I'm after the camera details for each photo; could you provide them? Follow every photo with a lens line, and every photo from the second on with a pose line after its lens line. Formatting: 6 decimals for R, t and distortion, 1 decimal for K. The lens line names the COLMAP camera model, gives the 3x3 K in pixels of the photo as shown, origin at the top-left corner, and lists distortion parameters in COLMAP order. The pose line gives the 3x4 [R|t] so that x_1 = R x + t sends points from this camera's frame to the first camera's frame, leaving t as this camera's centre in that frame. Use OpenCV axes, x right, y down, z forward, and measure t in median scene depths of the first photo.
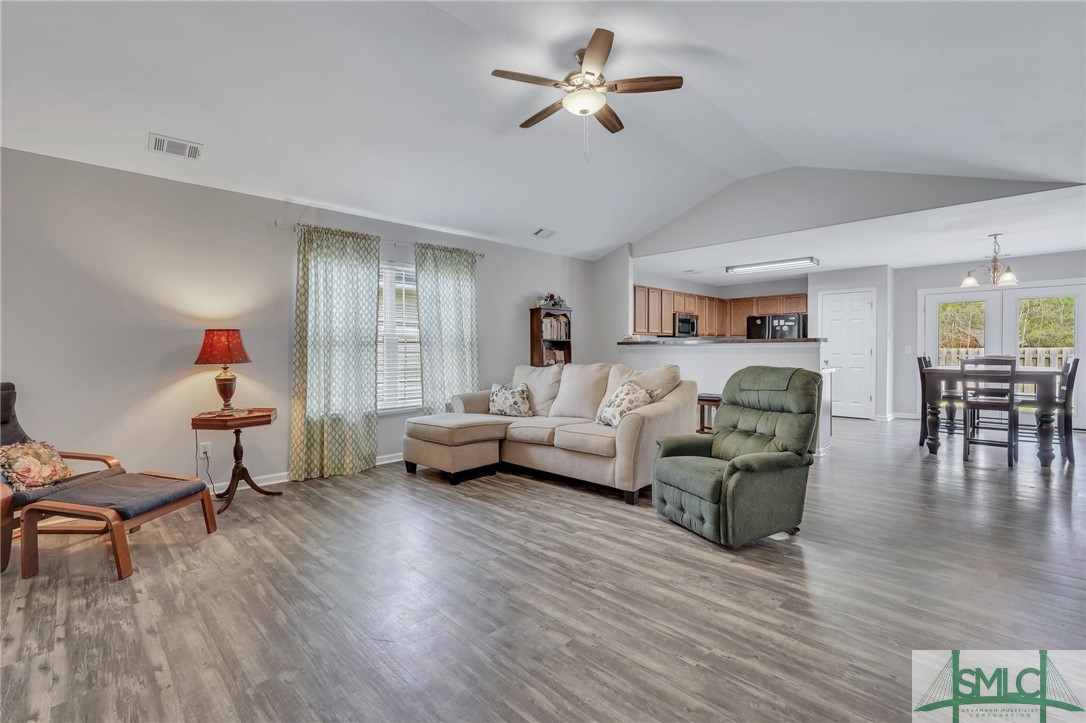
lens RADIAL K [[480.7, 0, 547.3], [0, 480.7, 352.8], [0, 0, 1]] dist [-0.001103, -0.000041]
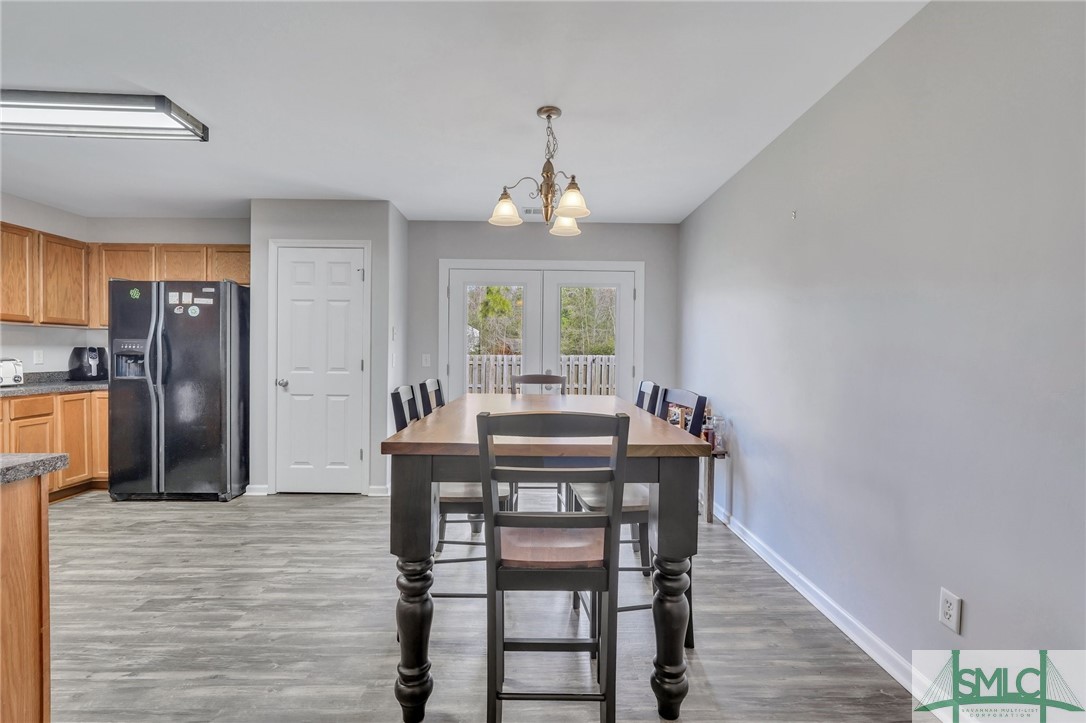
lens RADIAL K [[480.7, 0, 544.6], [0, 480.7, 360.7], [0, 0, 1]] dist [-0.001103, -0.000041]
pose [[0.693906, -0.000659, 0.720066, 0.391839], [-0.007080, 0.999945, 0.007739, -0.010857], [-0.720031, -0.010468, 0.693863, 0.445232]]
